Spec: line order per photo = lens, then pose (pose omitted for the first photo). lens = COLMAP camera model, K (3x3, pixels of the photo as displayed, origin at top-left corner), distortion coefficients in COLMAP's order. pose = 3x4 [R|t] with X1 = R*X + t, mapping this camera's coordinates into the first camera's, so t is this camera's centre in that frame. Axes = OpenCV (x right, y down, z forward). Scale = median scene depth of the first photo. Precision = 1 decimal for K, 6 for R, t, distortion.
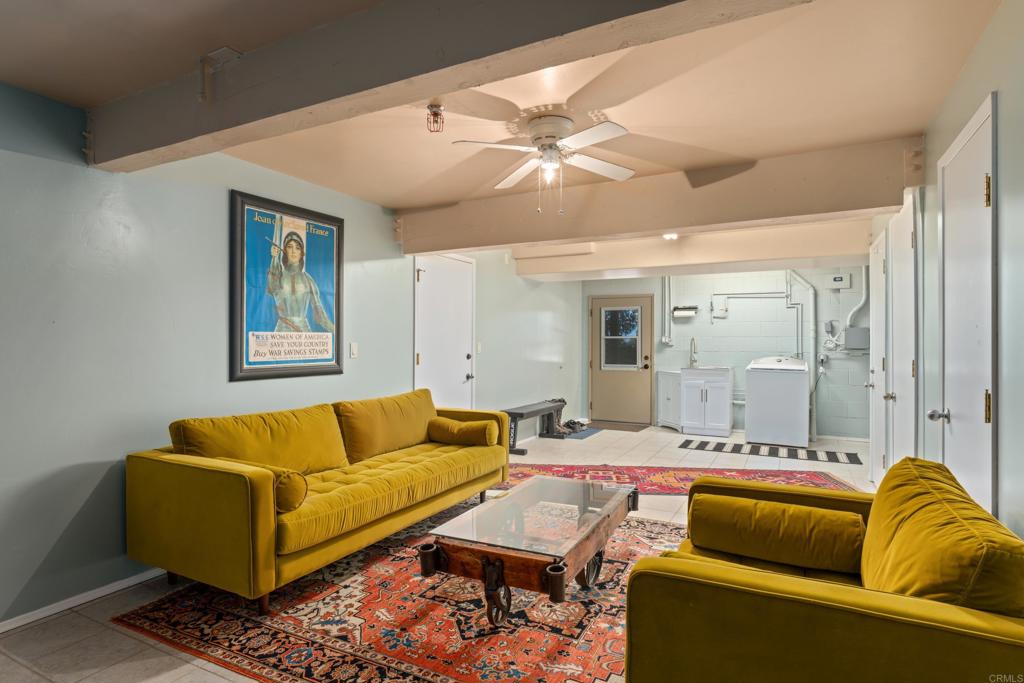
lens RADIAL K [[551.2, 0, 512.0], [0, 551.2, 341.5], [0, 0, 1]] dist [0.000232, -0.000051]
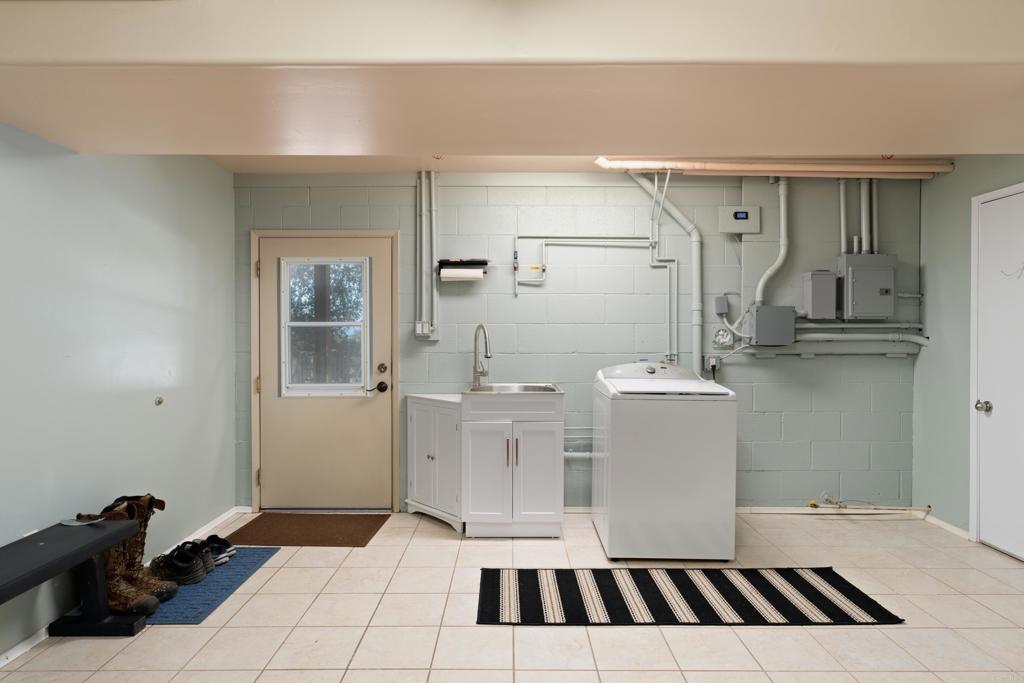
lens RADIAL K [[552.7, 0, 512.0], [0, 552.7, 341.5], [0, 0, 1]] dist [-0.001744, -0.000134]
pose [[0.882729, -0.006059, 0.469843, 0.272103], [0.002659, 0.999965, 0.007899, 0.008445], [-0.469874, -0.005723, 0.882715, 1.202726]]
